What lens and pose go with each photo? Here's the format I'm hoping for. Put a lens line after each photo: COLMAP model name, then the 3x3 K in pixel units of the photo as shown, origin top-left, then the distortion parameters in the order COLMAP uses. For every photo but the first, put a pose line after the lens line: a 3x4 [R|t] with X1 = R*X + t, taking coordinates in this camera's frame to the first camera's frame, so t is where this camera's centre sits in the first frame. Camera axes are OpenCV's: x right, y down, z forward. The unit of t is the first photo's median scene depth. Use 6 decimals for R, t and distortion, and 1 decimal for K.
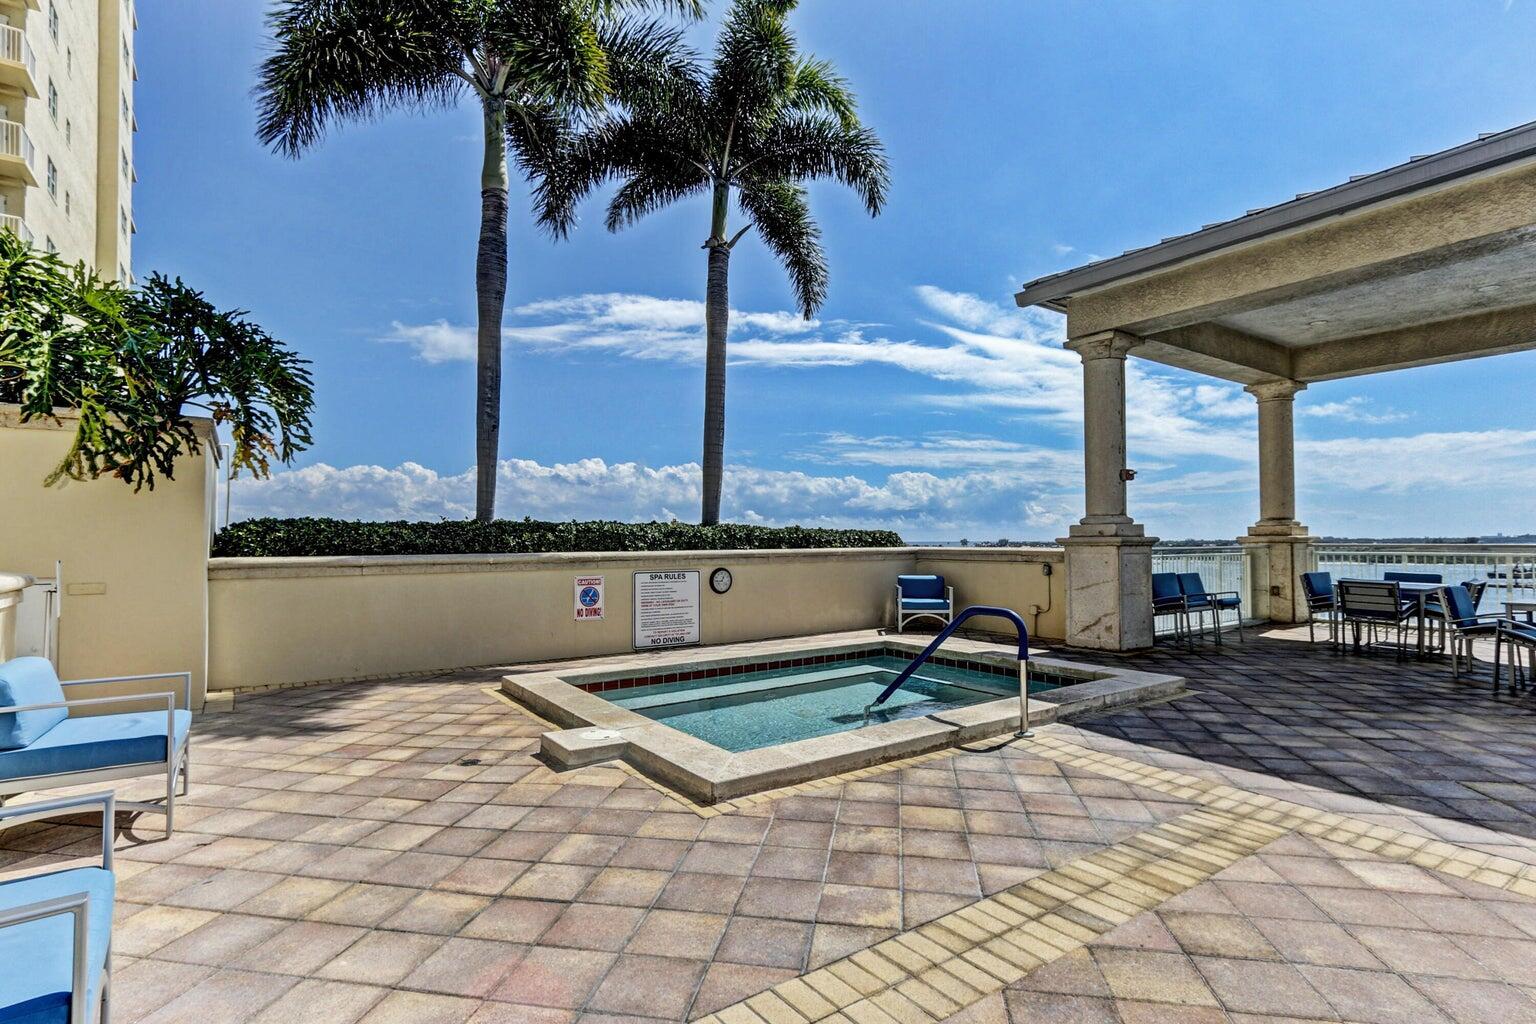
lens RADIAL K [[705.8, 0, 765.0], [0, 705.8, 519.8], [0, 0, 1]] dist [-0.002414, 0.000343]
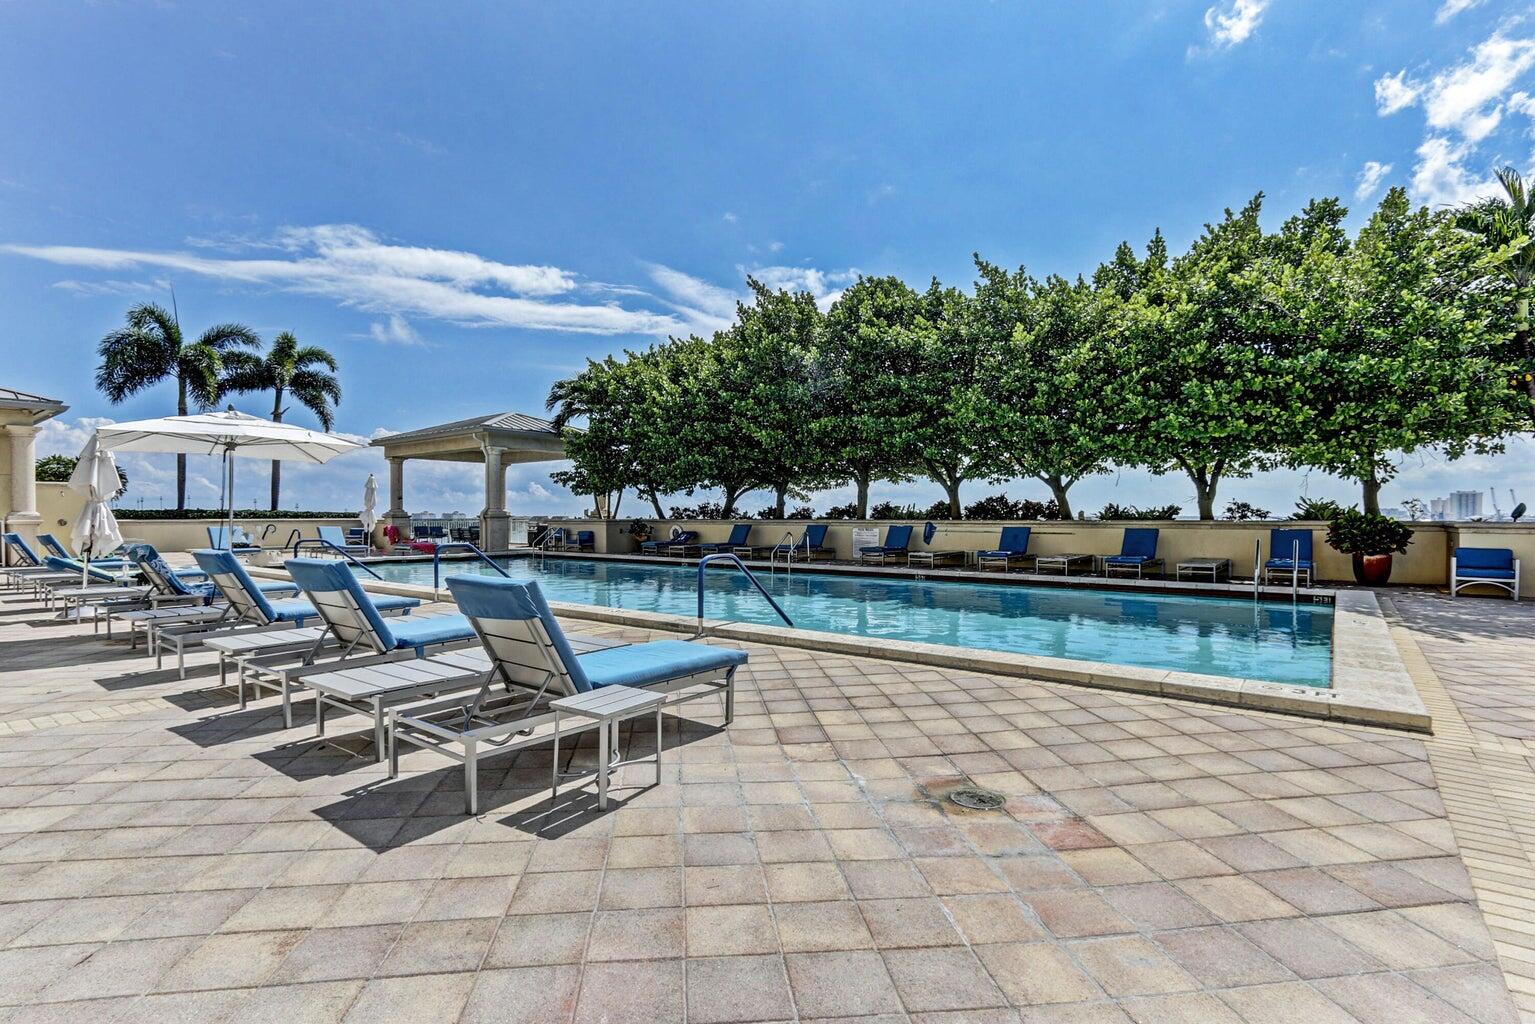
lens RADIAL K [[705.4, 0, 772.9], [0, 705.4, 512.6], [0, 0, 1]] dist [-0.002414, 0.000343]
pose [[0.941740, 0.003450, 0.336324, 1.013146], [-0.013427, 0.999536, 0.027346, -0.102473], [-0.336073, -0.030269, 0.941349, -2.783576]]
